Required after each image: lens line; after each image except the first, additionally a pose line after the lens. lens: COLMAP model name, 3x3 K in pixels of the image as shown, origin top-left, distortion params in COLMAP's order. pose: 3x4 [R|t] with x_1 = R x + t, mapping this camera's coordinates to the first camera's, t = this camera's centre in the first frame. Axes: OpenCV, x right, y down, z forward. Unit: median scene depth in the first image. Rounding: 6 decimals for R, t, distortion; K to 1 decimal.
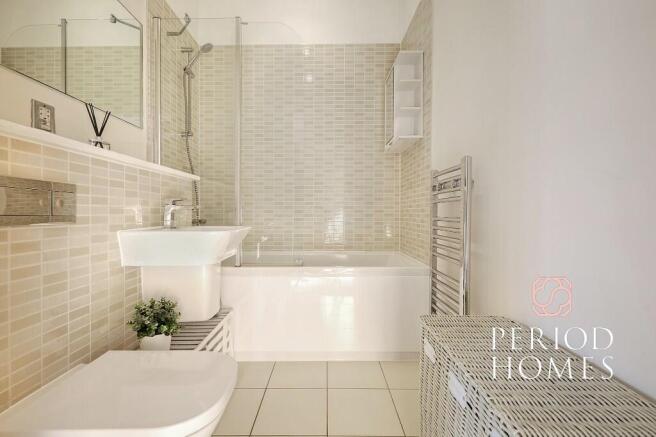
lens RADIAL K [[287.0, 0, 317.9], [0, 287.0, 218.9], [0, 0, 1]] dist [0.002324, 0.000229]
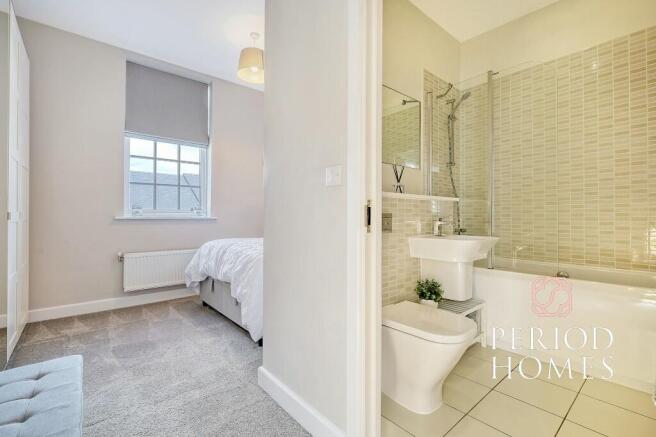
lens RADIAL K [[287.0, 0, 317.9], [0, 287.0, 218.9], [0, 0, 1]] dist [0.002324, 0.000229]
pose [[0.638485, -0.003953, -0.769624, 0.268762], [-0.007621, 0.999905, -0.011458, -0.038955], [0.769596, 0.013181, 0.638395, -0.491685]]
